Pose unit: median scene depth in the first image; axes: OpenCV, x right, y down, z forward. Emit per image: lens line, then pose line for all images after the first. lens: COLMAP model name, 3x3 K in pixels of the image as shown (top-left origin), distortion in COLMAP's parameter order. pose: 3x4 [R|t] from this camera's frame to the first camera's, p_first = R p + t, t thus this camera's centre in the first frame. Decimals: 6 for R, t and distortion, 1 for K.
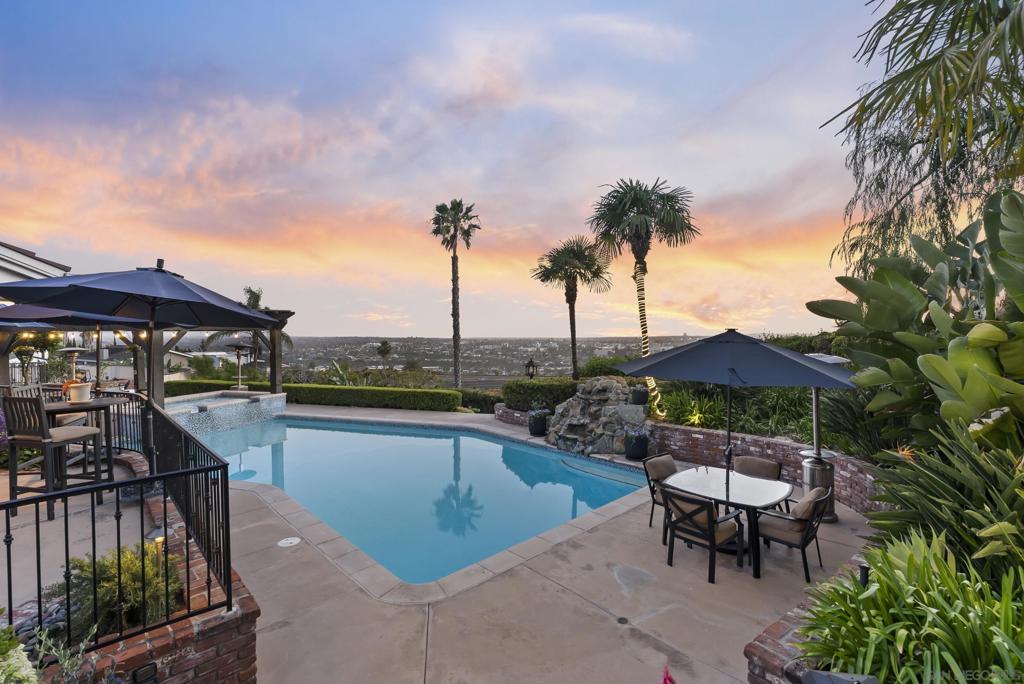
lens RADIAL K [[467.6, 0, 512.0], [0, 467.6, 342.0], [0, 0, 1]] dist [0.002190, 0.000123]
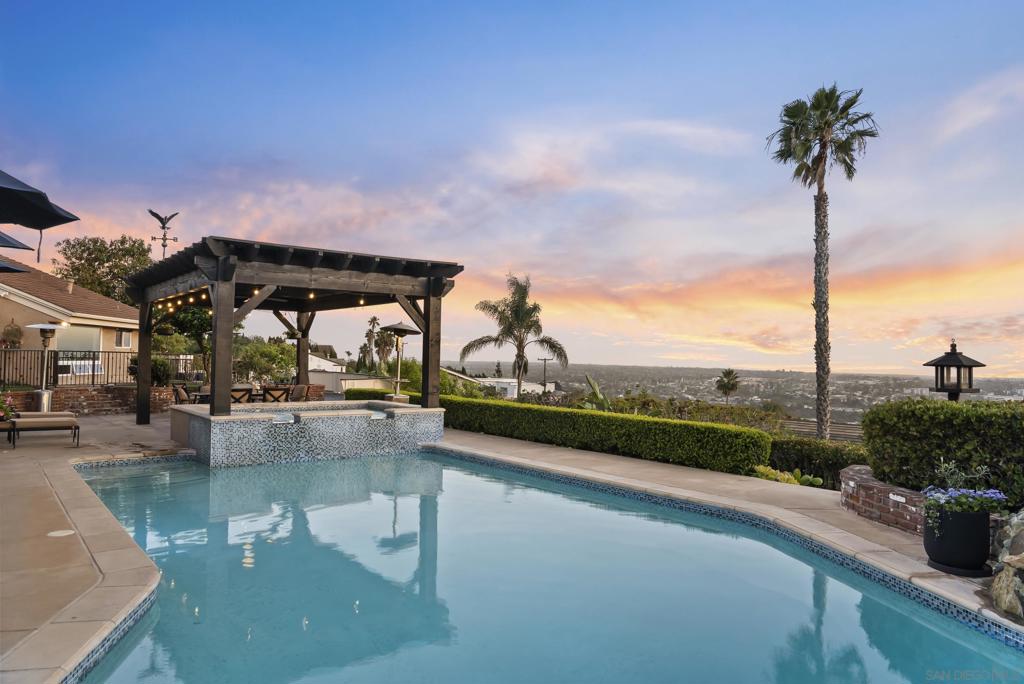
lens RADIAL K [[688.1, 0, 512.0], [0, 688.1, 342.0], [0, 0, 1]] dist [-0.000015, -0.003353]
pose [[0.830719, 0.005323, -0.556666, 0.043665], [-0.034197, 0.998554, -0.041483, 0.054159], [0.555640, 0.053497, 0.829700, 0.313874]]
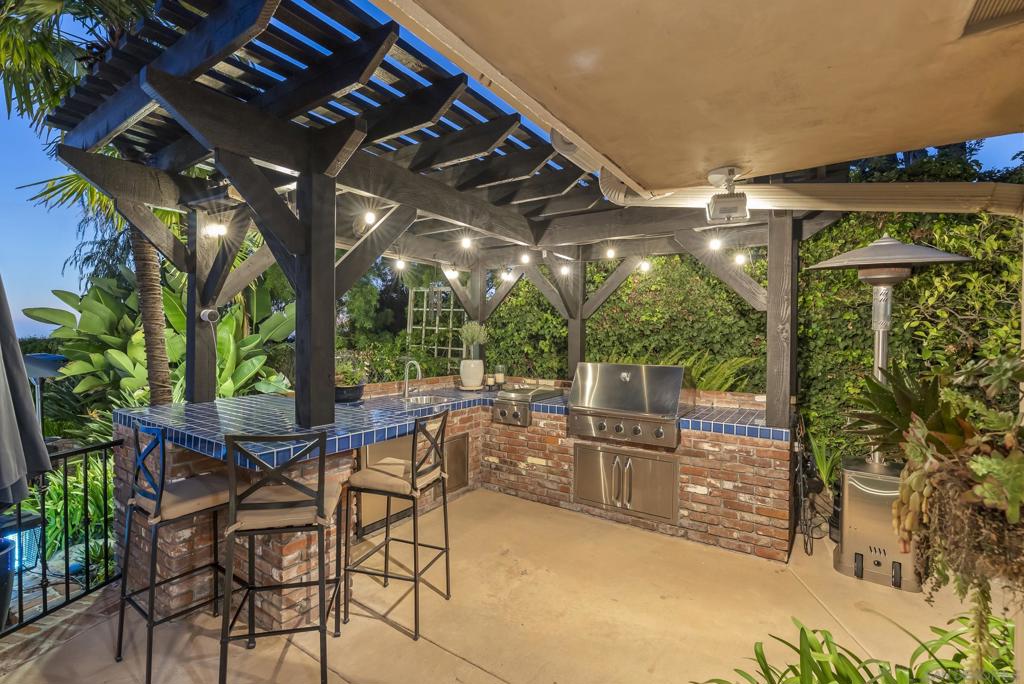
lens RADIAL K [[467.6, 0, 512.0], [0, 467.6, 342.0], [0, 0, 1]] dist [0.002190, 0.000123]
pose [[0.250550, -0.011567, 0.968034, -0.126536], [0.016375, 0.999836, 0.007709, 0.004948], [-0.967965, 0.013920, 0.250699, -0.303225]]
